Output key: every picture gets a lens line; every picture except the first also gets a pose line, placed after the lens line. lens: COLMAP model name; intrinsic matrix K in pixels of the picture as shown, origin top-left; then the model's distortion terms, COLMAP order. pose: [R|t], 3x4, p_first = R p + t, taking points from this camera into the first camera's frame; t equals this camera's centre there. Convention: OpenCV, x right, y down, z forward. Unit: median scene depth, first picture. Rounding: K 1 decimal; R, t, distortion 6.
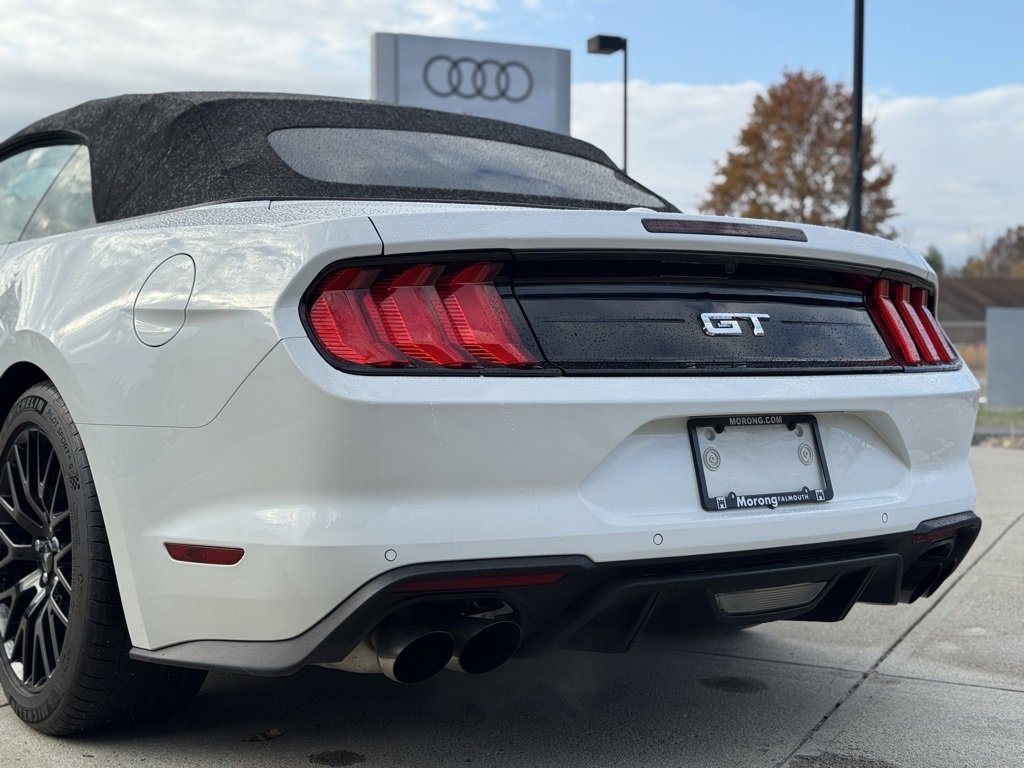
lens RADIAL K [[1424.8, 0, 518.9], [0, 1424.8, 356.0], [0, 0, 1]] dist [0.125233, 0.000000]
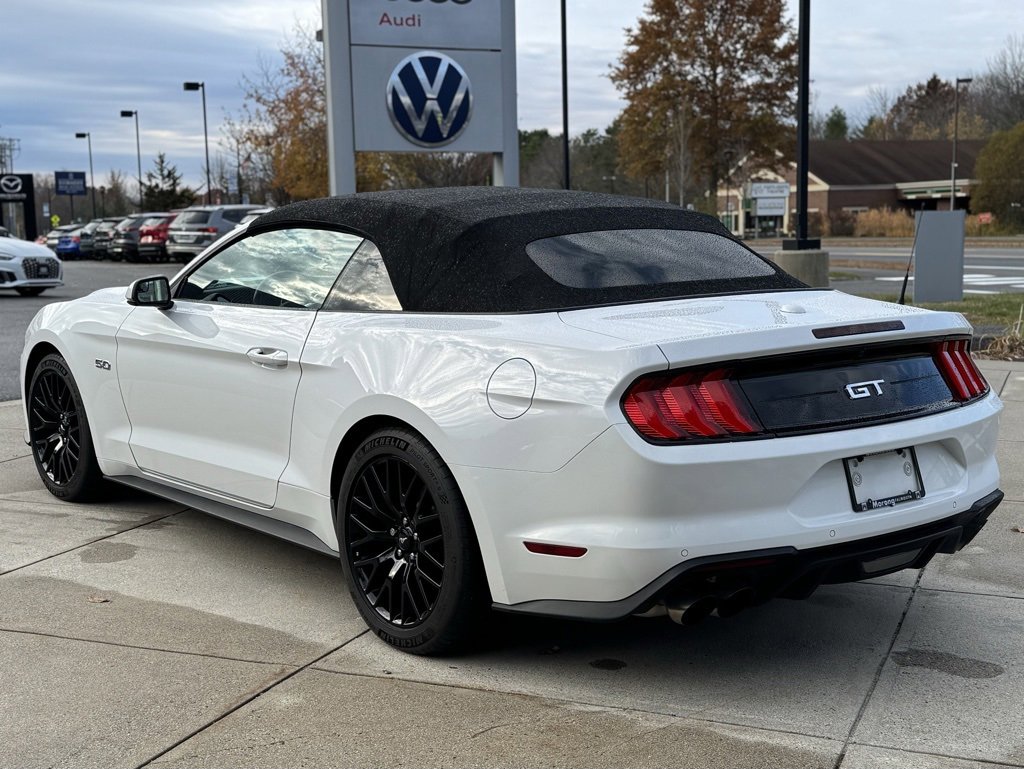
lens RADIAL K [[1424.8, 0, 509.8], [0, 1424.8, 377.6], [0, 0, 1]] dist [0.125233, 0.000000]
pose [[0.997851, -0.029073, 0.058716, -0.304168], [0.022446, 0.993619, 0.110530, -0.200710], [-0.061555, -0.108975, 0.992137, -0.495210]]
